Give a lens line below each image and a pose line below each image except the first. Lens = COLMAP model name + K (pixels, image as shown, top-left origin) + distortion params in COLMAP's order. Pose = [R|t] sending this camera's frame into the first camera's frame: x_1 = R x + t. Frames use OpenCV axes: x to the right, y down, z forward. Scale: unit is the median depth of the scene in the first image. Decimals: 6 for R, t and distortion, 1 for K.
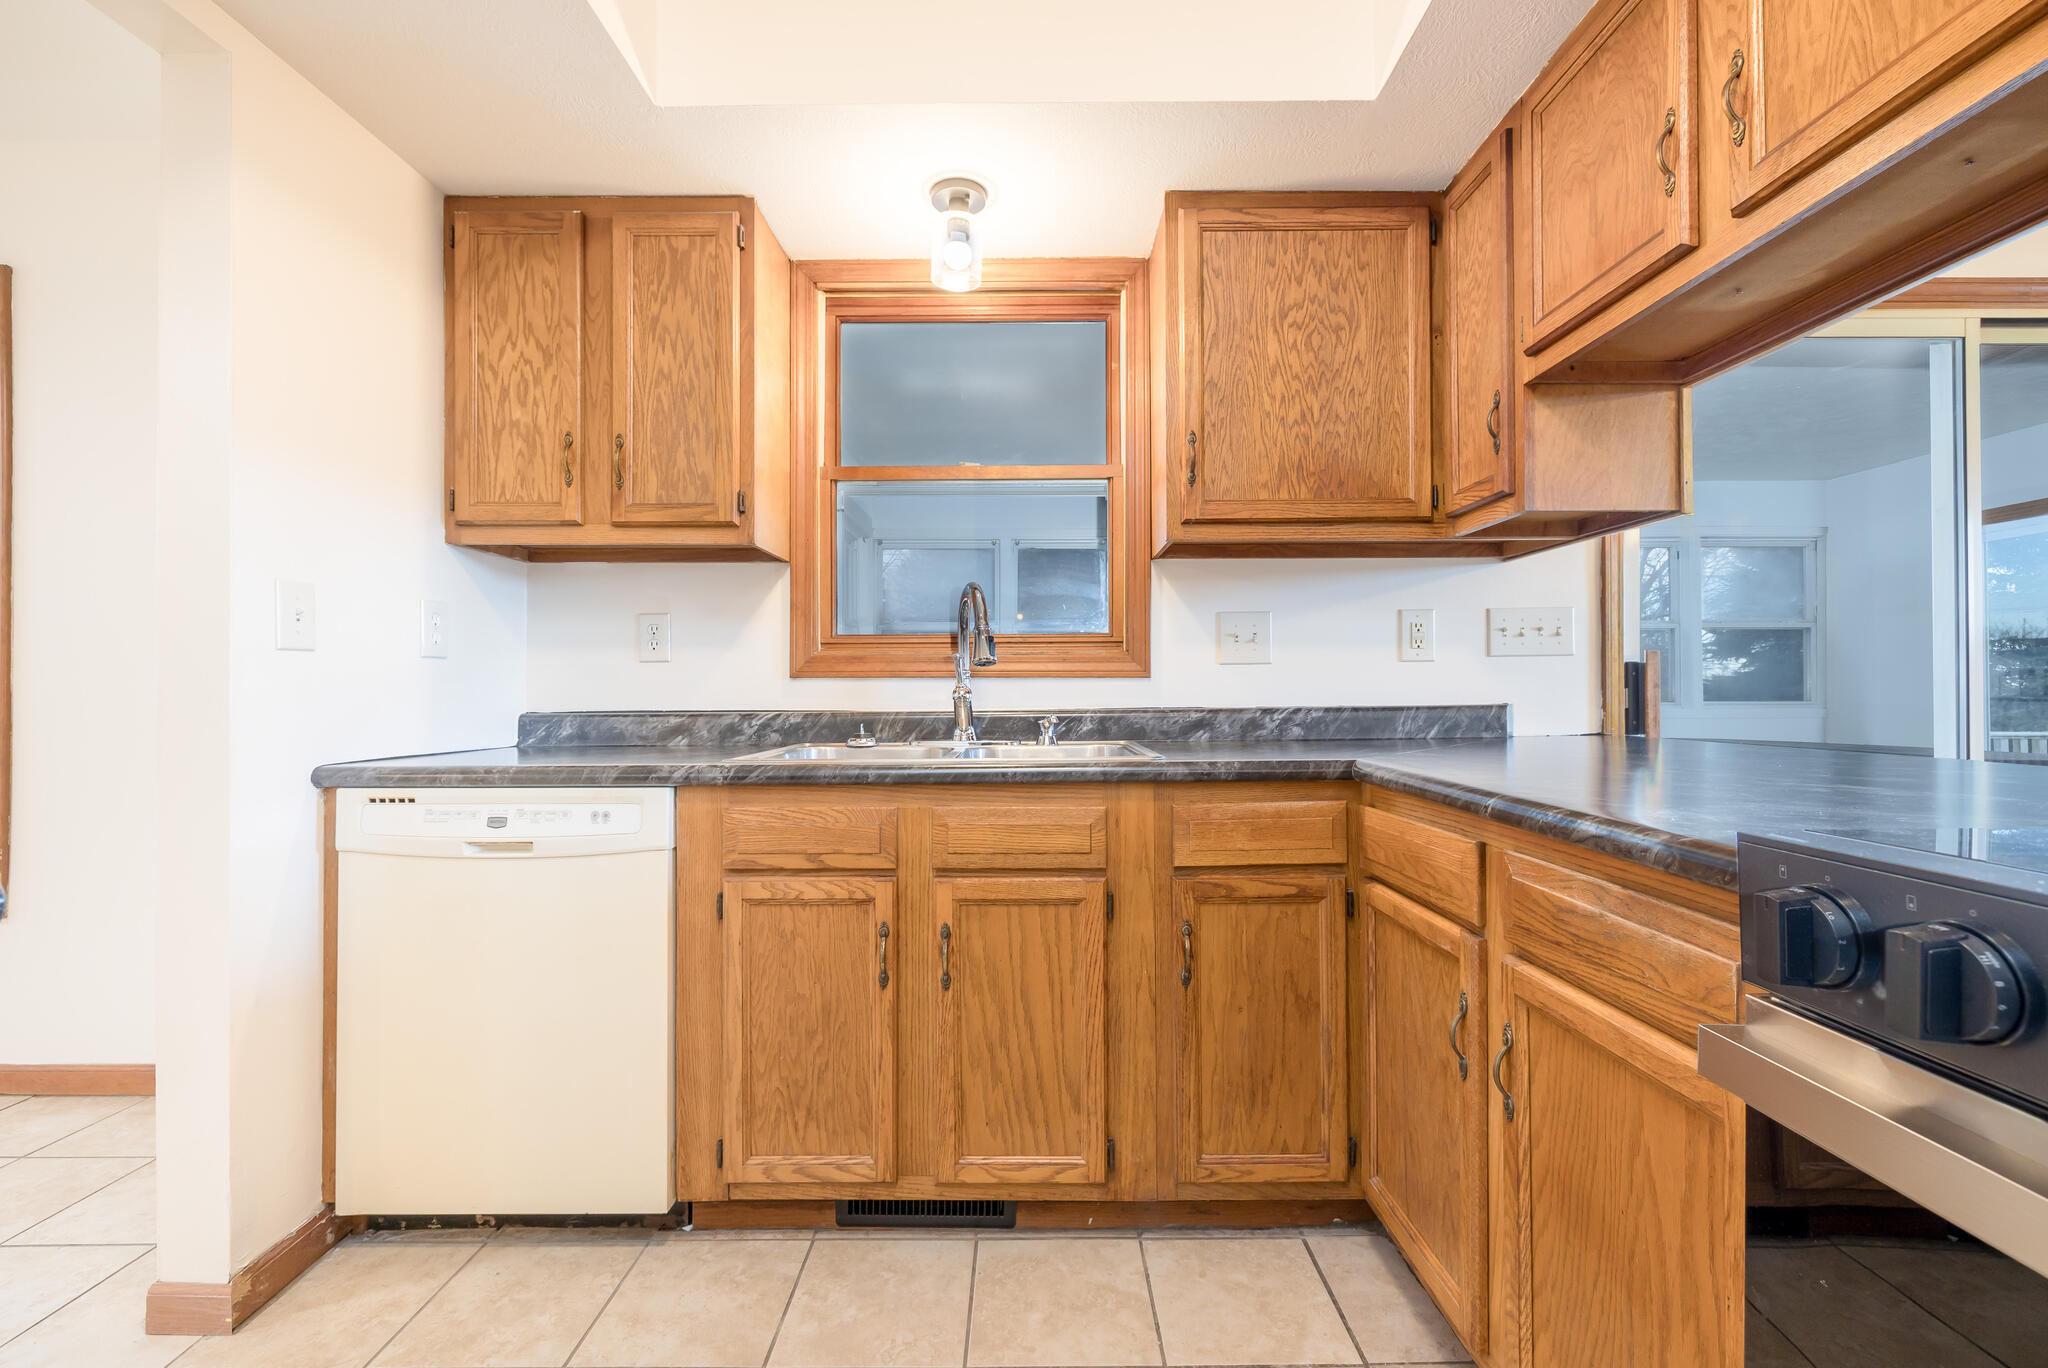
lens RADIAL K [[860.7, 0, 1023.3], [0, 860.7, 686.4], [0, 0, 1]] dist [0.003508, 0.000085]
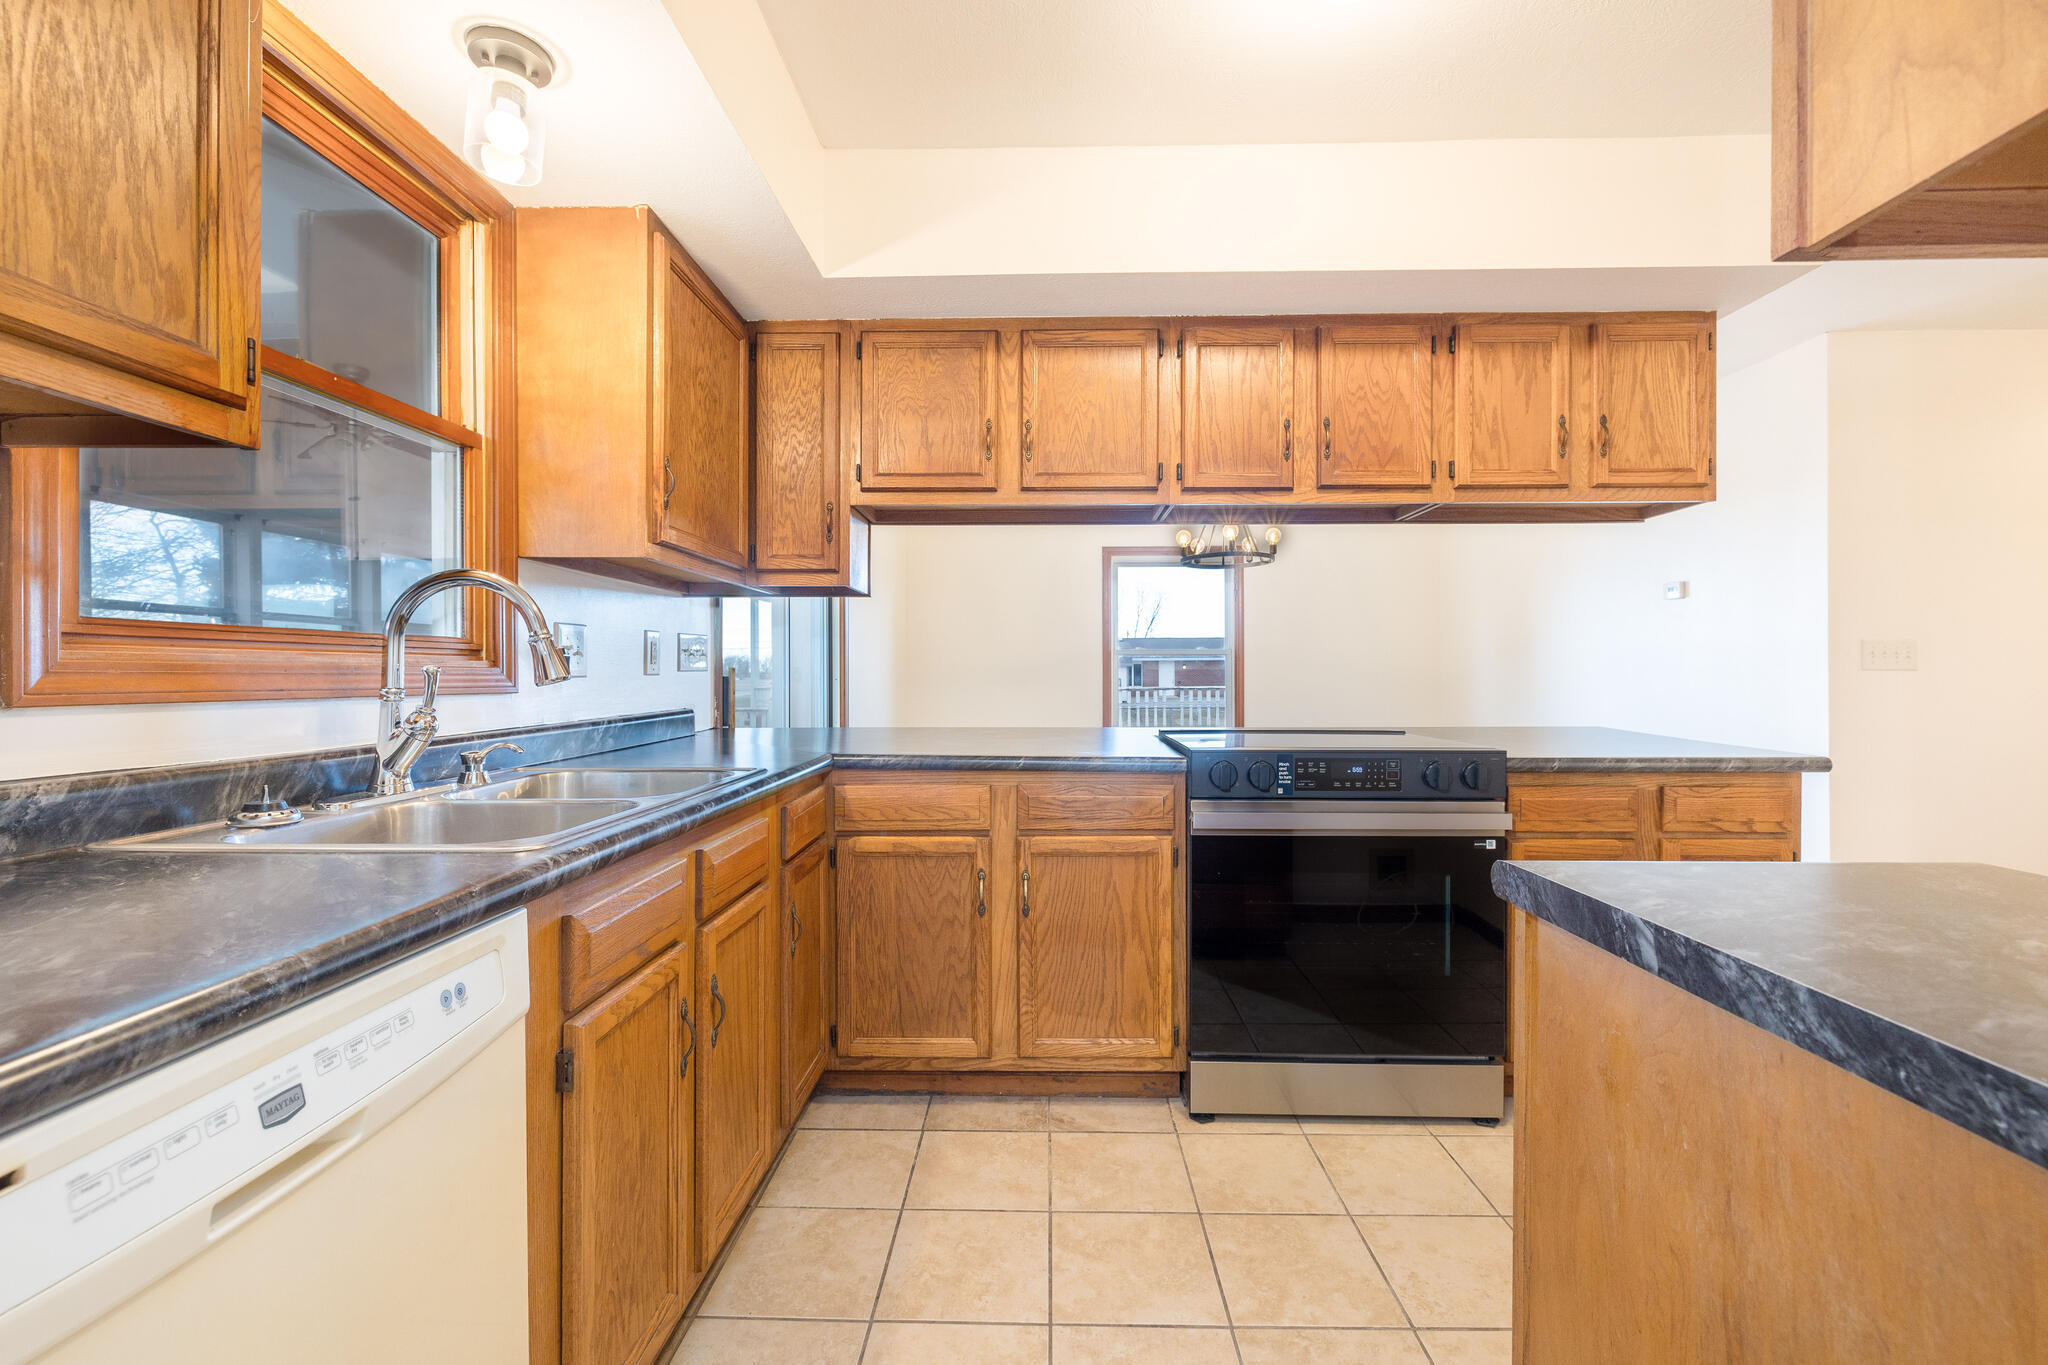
lens RADIAL K [[860.7, 0, 1023.0], [0, 860.7, 679.7], [0, 0, 1]] dist [0.003508, 0.000085]
pose [[0.029215, -0.003227, 0.999568, -0.991274], [-0.003550, 0.999988, 0.003332, -0.039553], [-0.999567, -0.003646, 0.029203, 0.649602]]
